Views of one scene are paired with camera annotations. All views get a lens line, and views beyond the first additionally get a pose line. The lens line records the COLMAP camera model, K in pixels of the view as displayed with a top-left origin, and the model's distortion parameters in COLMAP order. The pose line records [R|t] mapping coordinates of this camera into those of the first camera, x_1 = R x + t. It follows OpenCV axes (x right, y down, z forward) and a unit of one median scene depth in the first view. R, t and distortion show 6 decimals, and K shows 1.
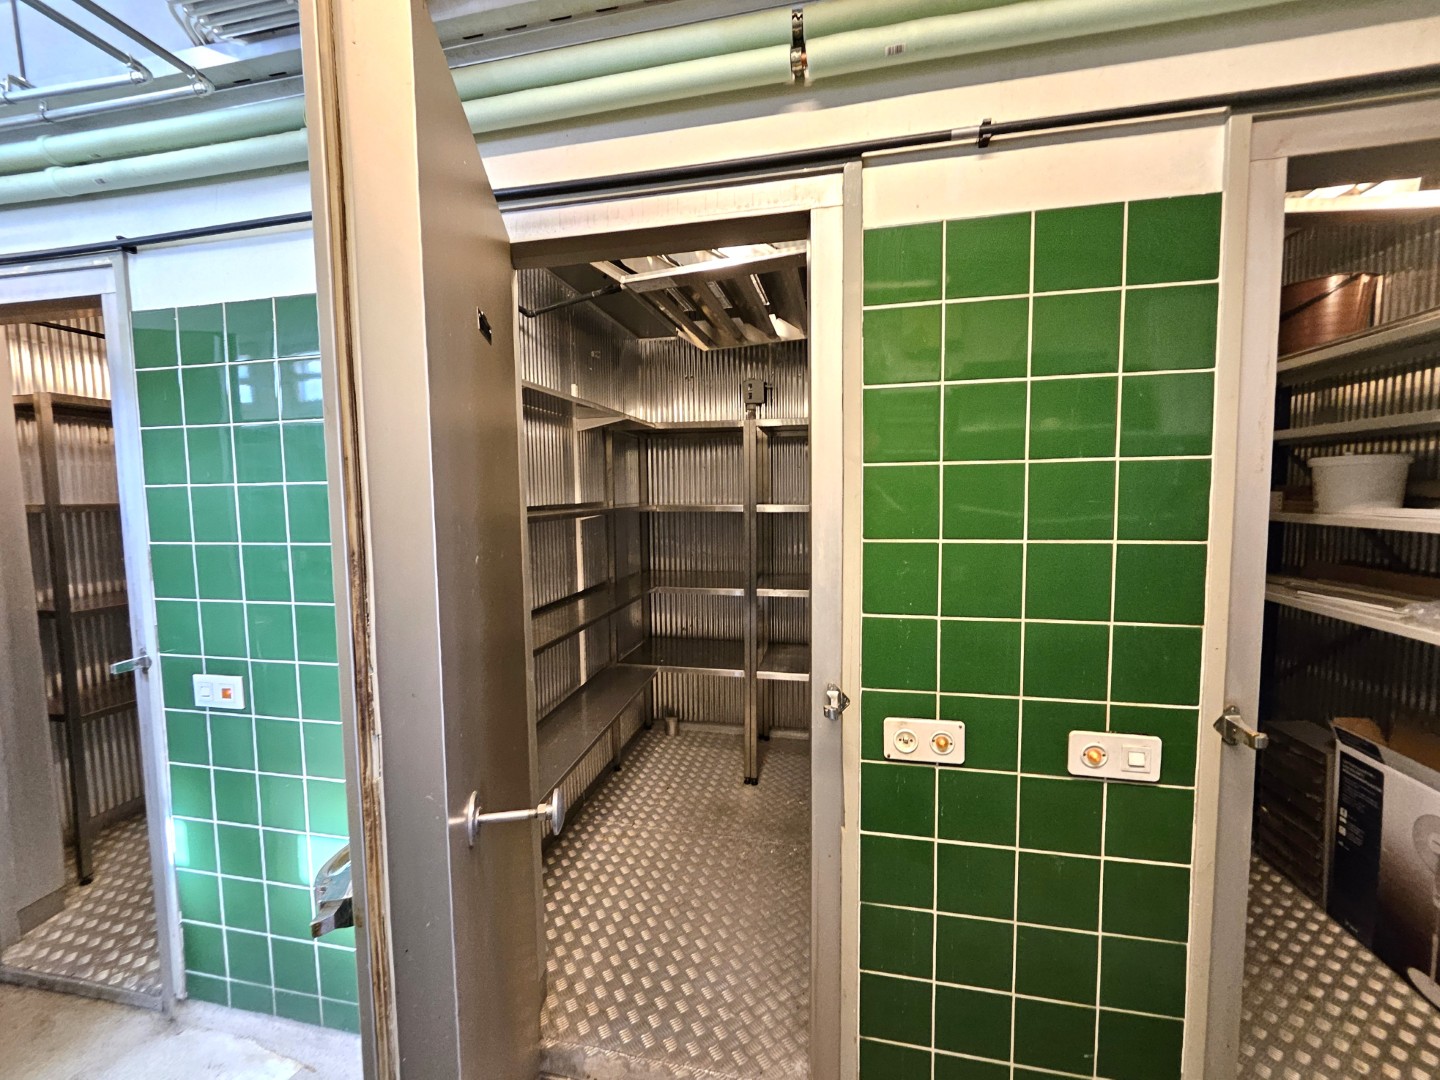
lens RADIAL K [[590.1, 0, 712.7], [0, 590.1, 521.1], [0, 0, 1]] dist [-0.000040, -0.003727]
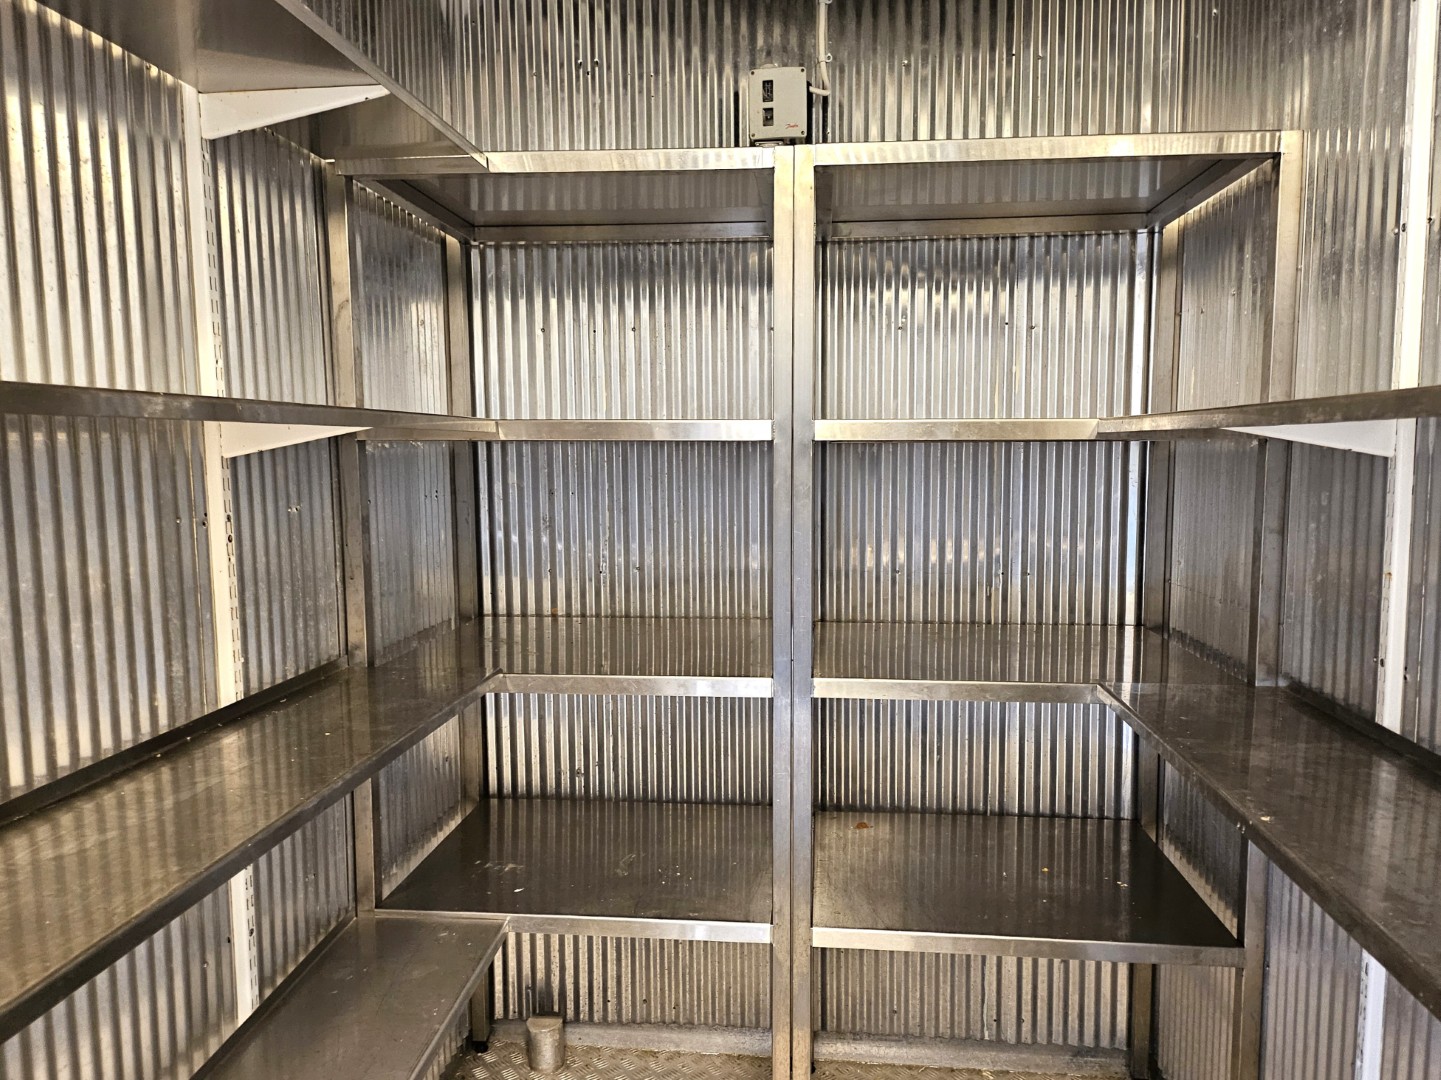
lens RADIAL K [[1023.2, 0, 720.5], [0, 1023.2, 540.0], [0, 0, 1]] dist [0.032269, -0.032379]
pose [[0.994225, -0.004206, 0.107229, -0.030682], [0.000560, 0.999421, 0.034009, 0.017883], [-0.107310, -0.033752, 0.993653, 0.388838]]
